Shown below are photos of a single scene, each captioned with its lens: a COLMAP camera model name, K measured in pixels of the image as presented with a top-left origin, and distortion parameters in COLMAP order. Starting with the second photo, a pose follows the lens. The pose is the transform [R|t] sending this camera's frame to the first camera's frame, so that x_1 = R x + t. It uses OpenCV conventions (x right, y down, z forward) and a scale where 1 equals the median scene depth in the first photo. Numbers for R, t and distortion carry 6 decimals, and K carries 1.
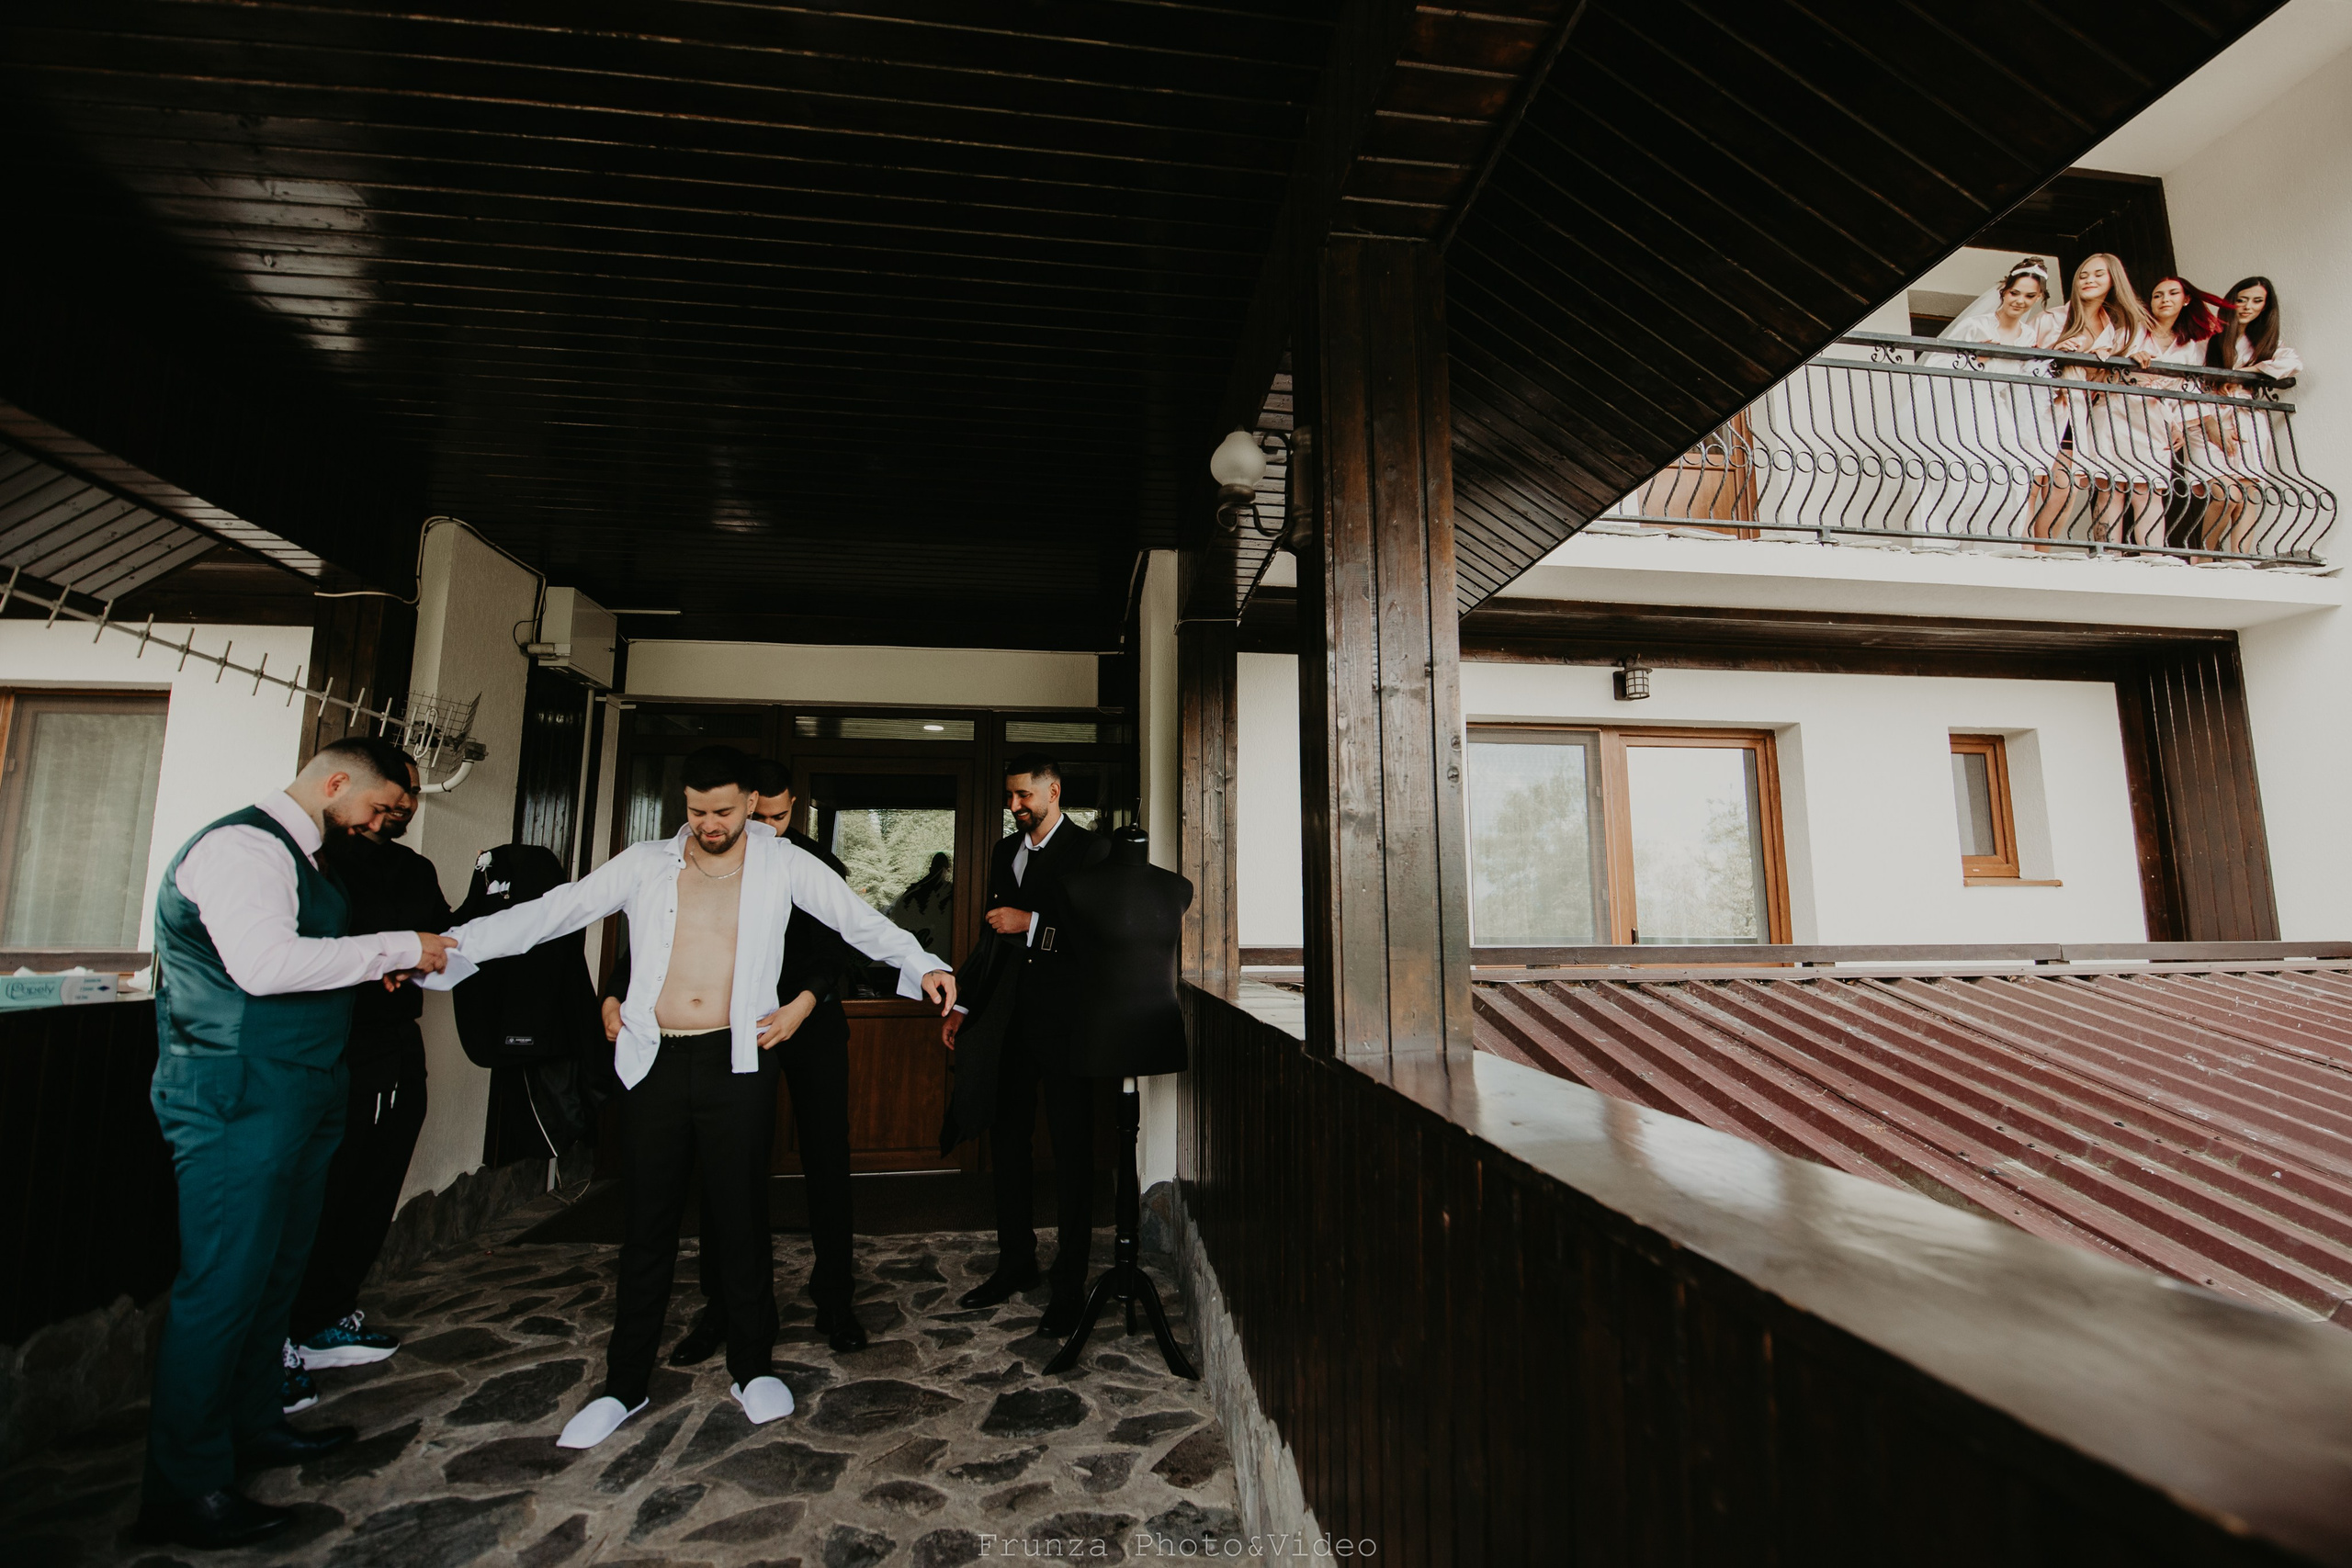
lens RADIAL K [[1026.5, 0, 1171.4], [0, 1026.5, 794.7], [0, 0, 1]] dist [-0.011033, -0.006383]
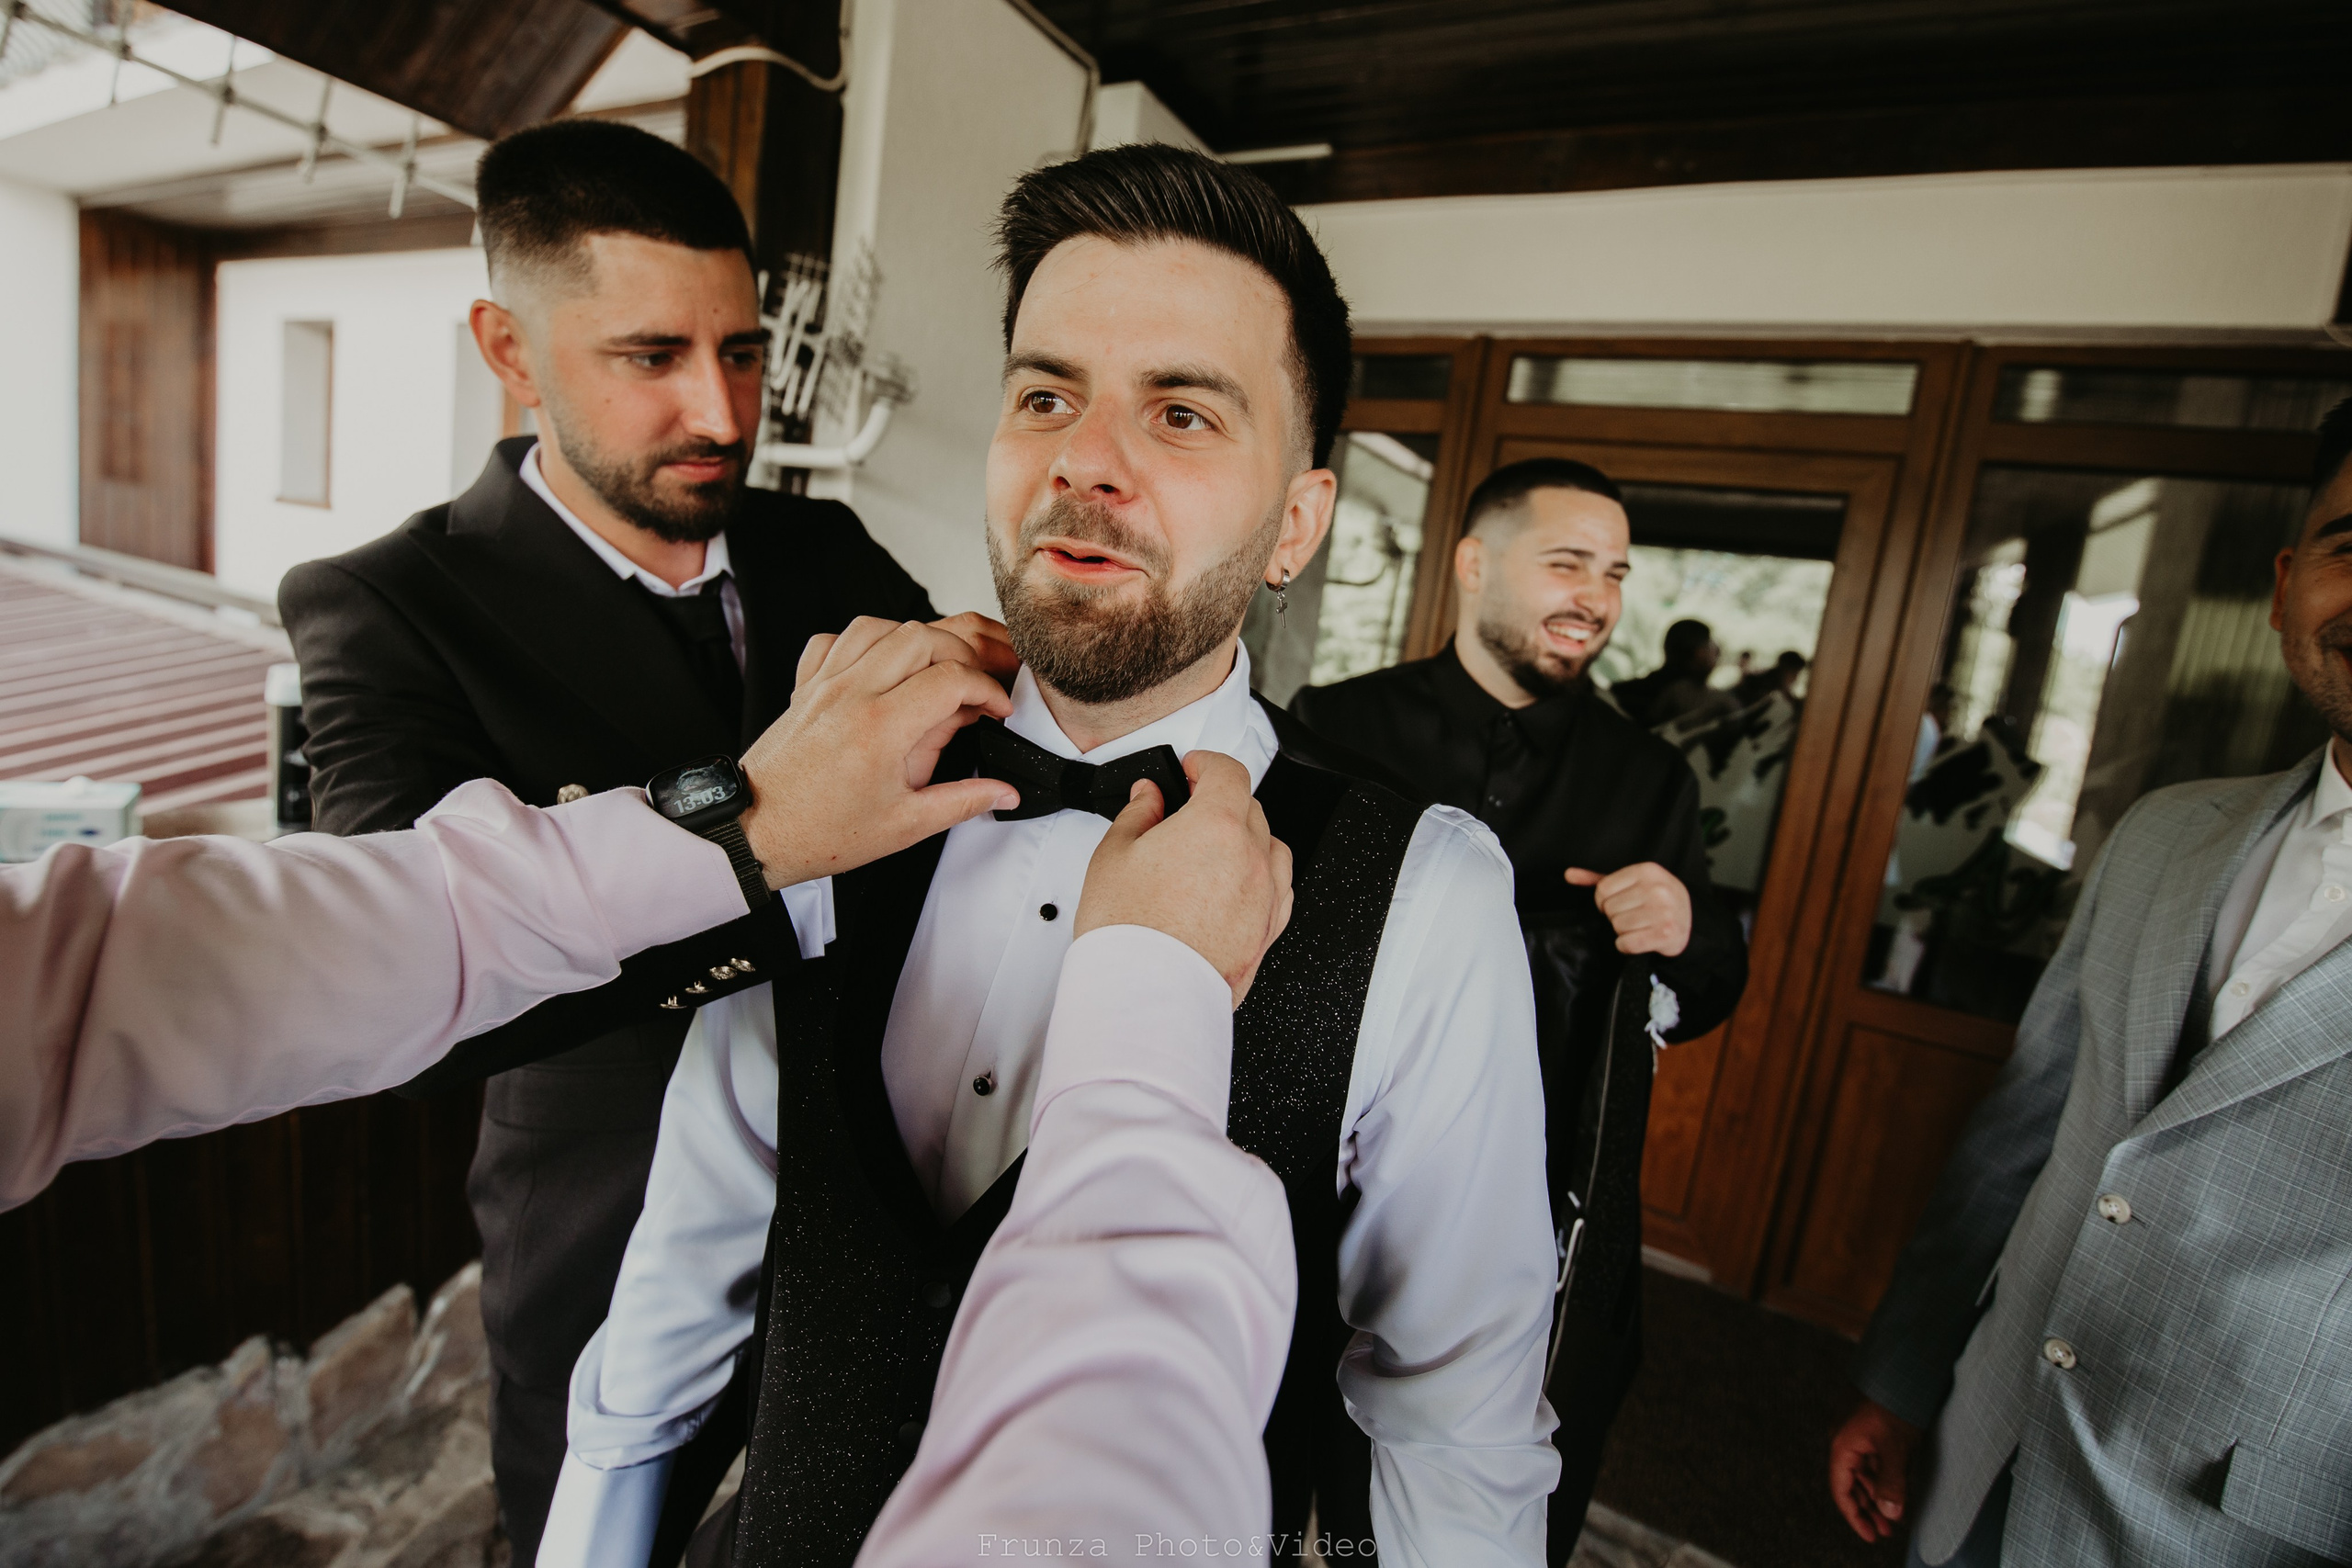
lens RADIAL K [[1048.3, 0, 1122.4], [0, 1048.3, 793.8], [0, 0, 1]] dist [-0.045393, 0.000201]
pose [[0.793007, 0.196643, -0.576604, -0.263457], [-0.054619, 0.965611, 0.254190, 0.015374], [0.606759, -0.170081, 0.776476, 0.626089]]
